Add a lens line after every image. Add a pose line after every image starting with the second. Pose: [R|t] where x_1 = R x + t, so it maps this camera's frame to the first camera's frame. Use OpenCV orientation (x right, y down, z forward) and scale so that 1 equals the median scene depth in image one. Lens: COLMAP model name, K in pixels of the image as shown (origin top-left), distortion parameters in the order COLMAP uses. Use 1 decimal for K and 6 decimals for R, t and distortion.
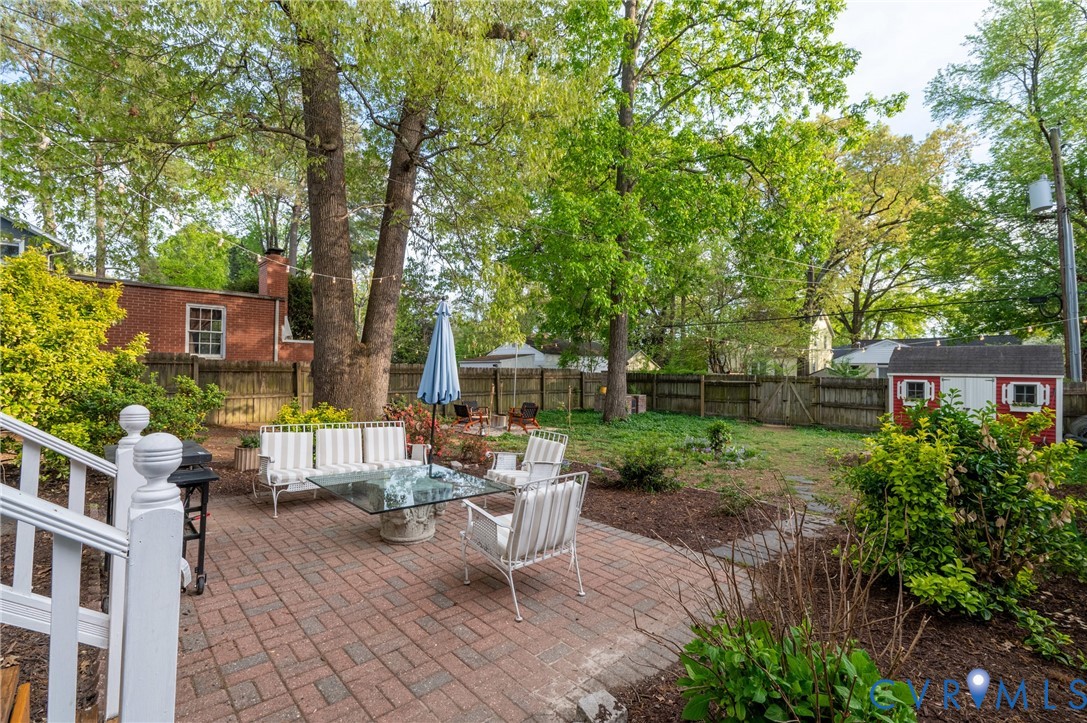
lens RADIAL K [[474.3, 0, 543.5], [0, 474.3, 361.5], [0, 0, 1]] dist [0.015994, -0.007625]
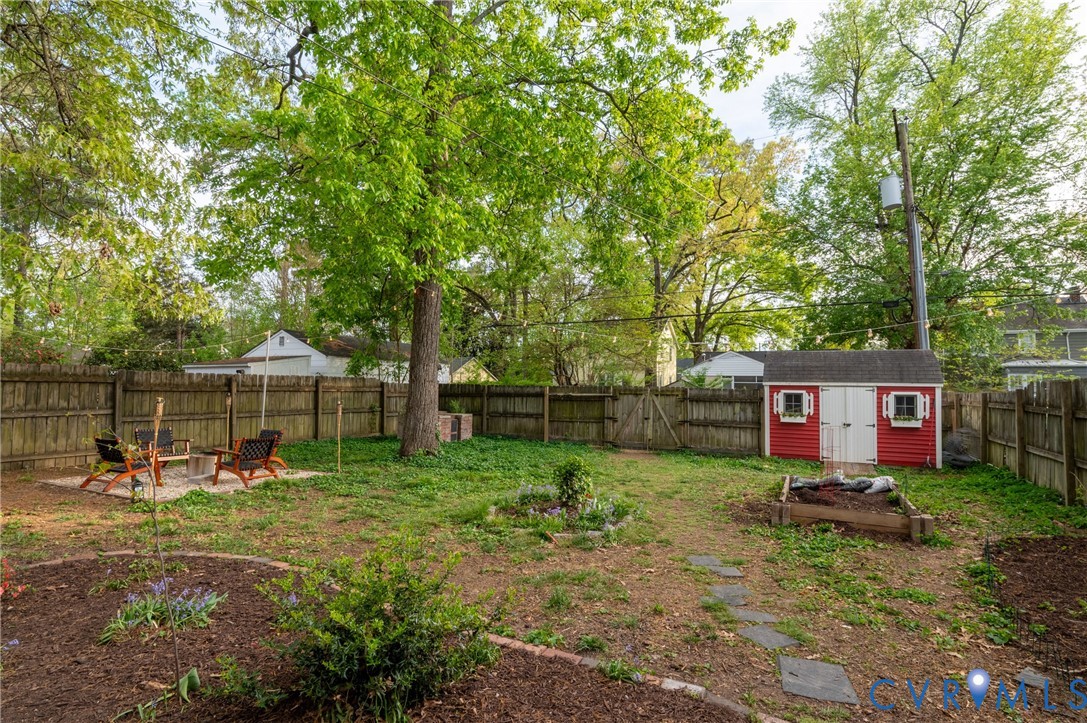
lens RADIAL K [[542.6, 0, 543.5], [0, 542.6, 361.5], [0, 0, 1]] dist [0.002634, 0.000156]
pose [[0.950021, 0.014697, 0.311841, 0.061023], [-0.006472, 0.999604, -0.027394, 0.012813], [-0.312120, 0.024006, 0.949739, 0.183366]]
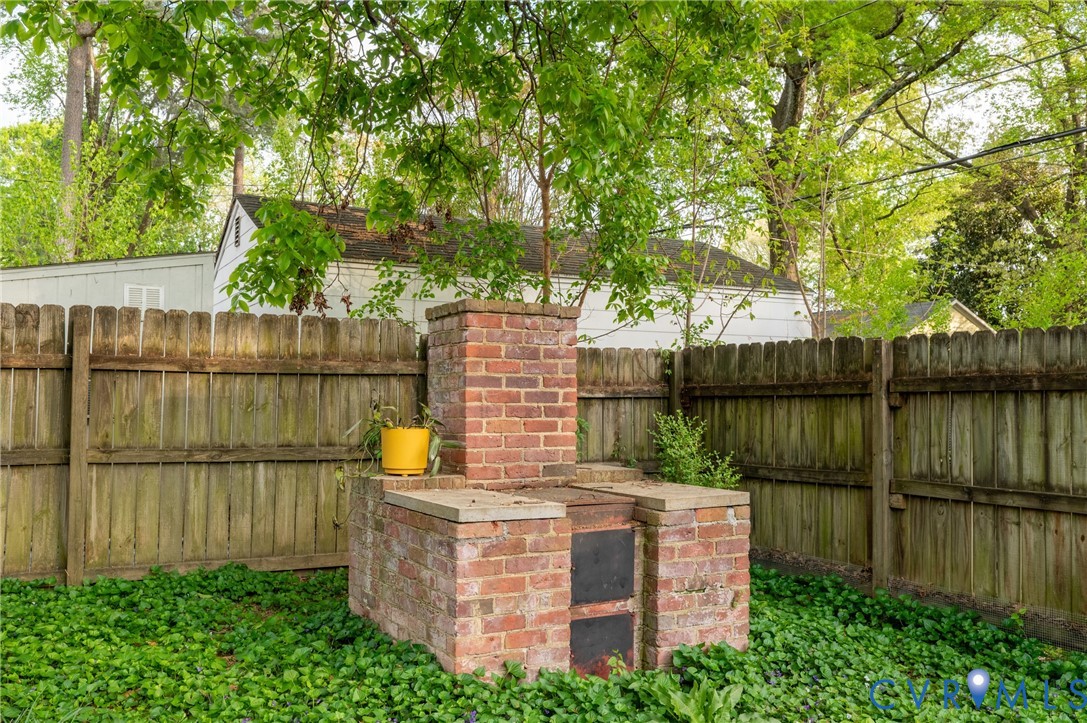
lens RADIAL K [[930.7, 0, 543.5], [0, 930.7, 361.5], [0, 0, 1]] dist [0.001115, 0.001948]
pose [[0.959356, -0.017582, -0.281650, 0.232651], [0.010529, 0.999592, -0.026537, 0.042909], [0.282002, 0.022493, 0.959150, 0.754403]]
